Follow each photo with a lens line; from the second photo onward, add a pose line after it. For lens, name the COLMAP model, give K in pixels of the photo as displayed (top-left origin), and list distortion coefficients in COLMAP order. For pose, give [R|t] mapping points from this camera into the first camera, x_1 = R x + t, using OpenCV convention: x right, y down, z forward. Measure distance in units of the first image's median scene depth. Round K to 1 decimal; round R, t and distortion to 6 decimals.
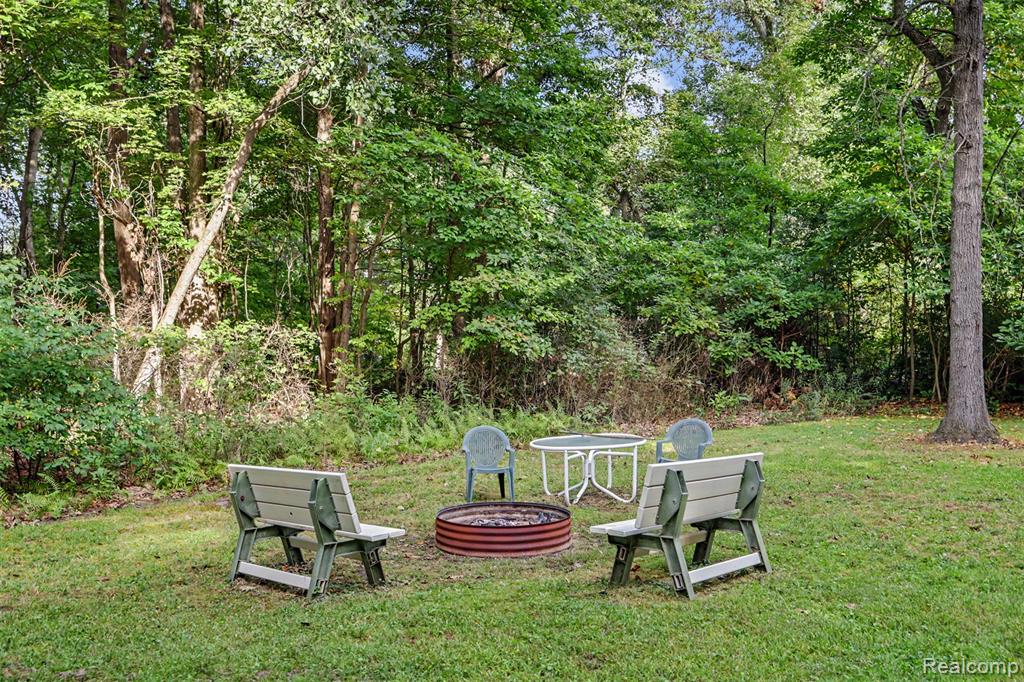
lens RADIAL K [[885.2, 0, 511.9], [0, 885.2, 344.4], [0, 0, 1]] dist [0.017853, 0.009103]
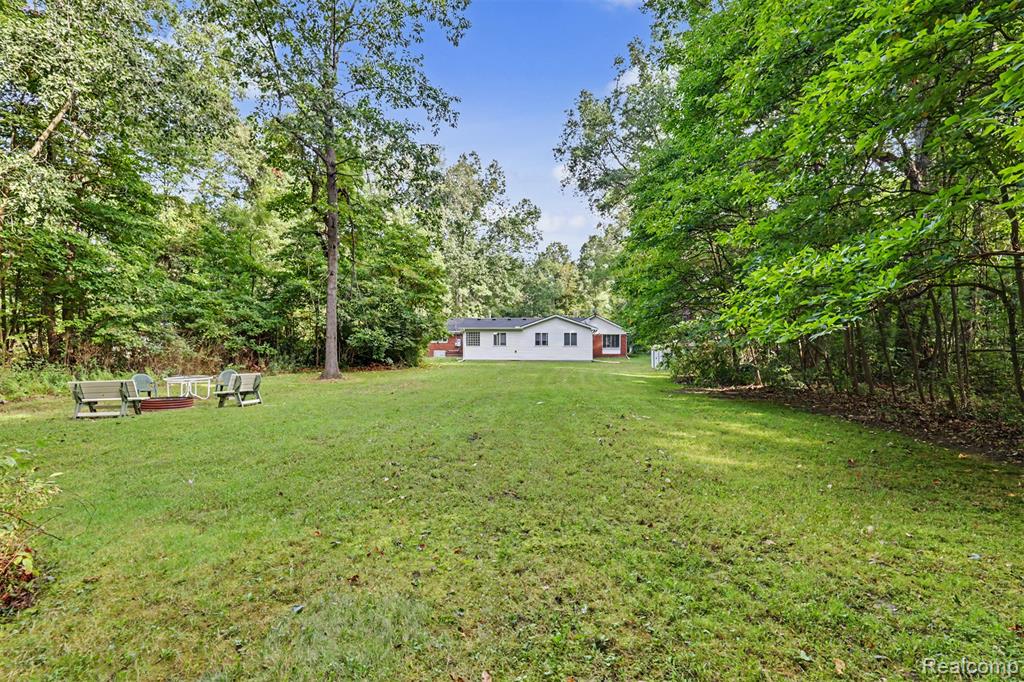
lens RADIAL K [[501.9, 0, 511.7], [0, 501.9, 345.1], [0, 0, 1]] dist [-0.000885, 0.000197]
pose [[0.716981, 0.012788, 0.696976, -0.127359], [-0.016257, 0.999867, -0.001621, -0.002754], [-0.696904, -0.010169, 0.717093, -0.367415]]
